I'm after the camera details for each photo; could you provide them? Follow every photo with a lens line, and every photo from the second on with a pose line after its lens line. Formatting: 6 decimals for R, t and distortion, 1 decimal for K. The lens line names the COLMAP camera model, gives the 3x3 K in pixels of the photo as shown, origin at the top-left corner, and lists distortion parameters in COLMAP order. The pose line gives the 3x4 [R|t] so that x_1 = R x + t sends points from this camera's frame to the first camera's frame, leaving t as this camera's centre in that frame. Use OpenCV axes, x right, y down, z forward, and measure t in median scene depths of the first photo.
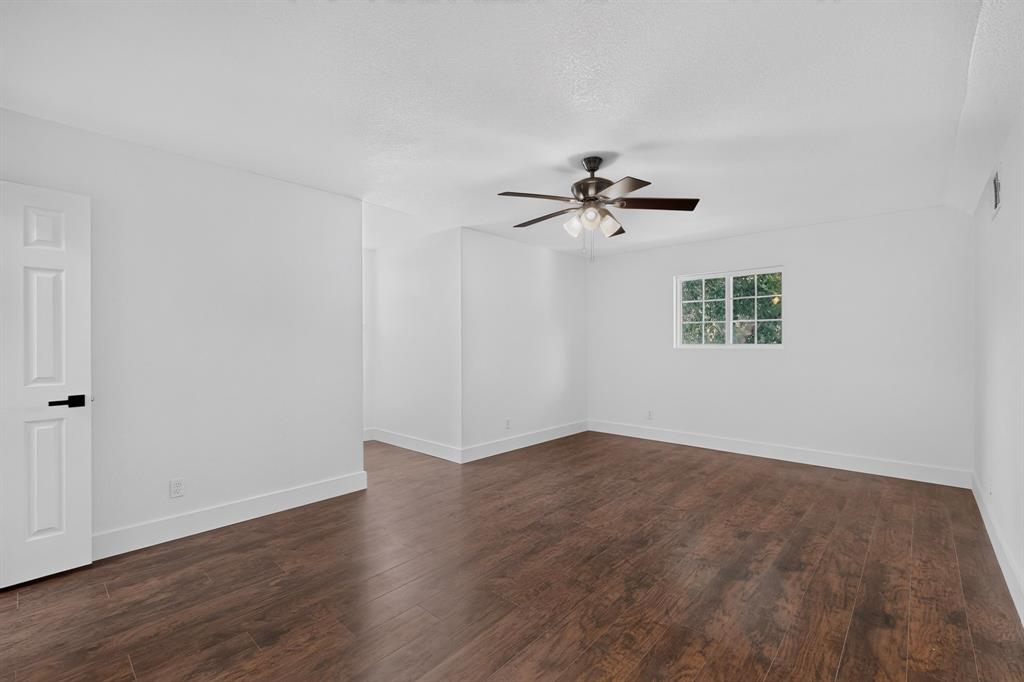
lens RADIAL K [[445.3, 0, 511.9], [0, 445.3, 342.5], [0, 0, 1]] dist [-0.001689, 0.000439]
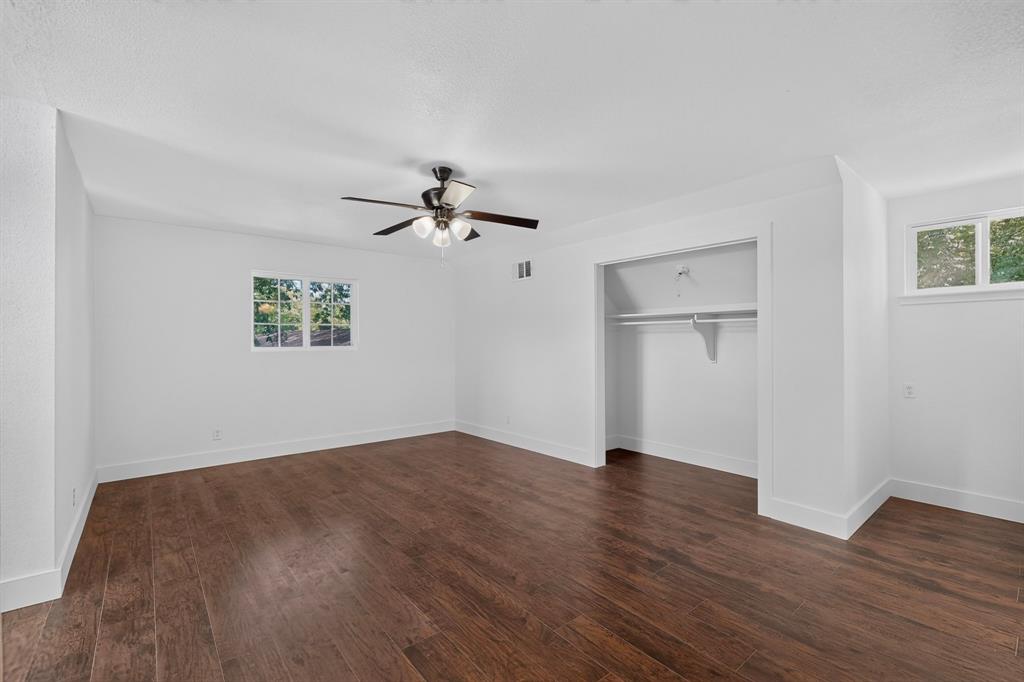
lens RADIAL K [[445.3, 0, 512.9], [0, 445.3, 338.3], [0, 0, 1]] dist [-0.001689, 0.000439]
pose [[0.145051, 0.010426, 0.989369, -0.687017], [0.005391, 0.999921, -0.011327, -0.002880], [-0.989409, 0.006976, 0.144984, 0.571953]]
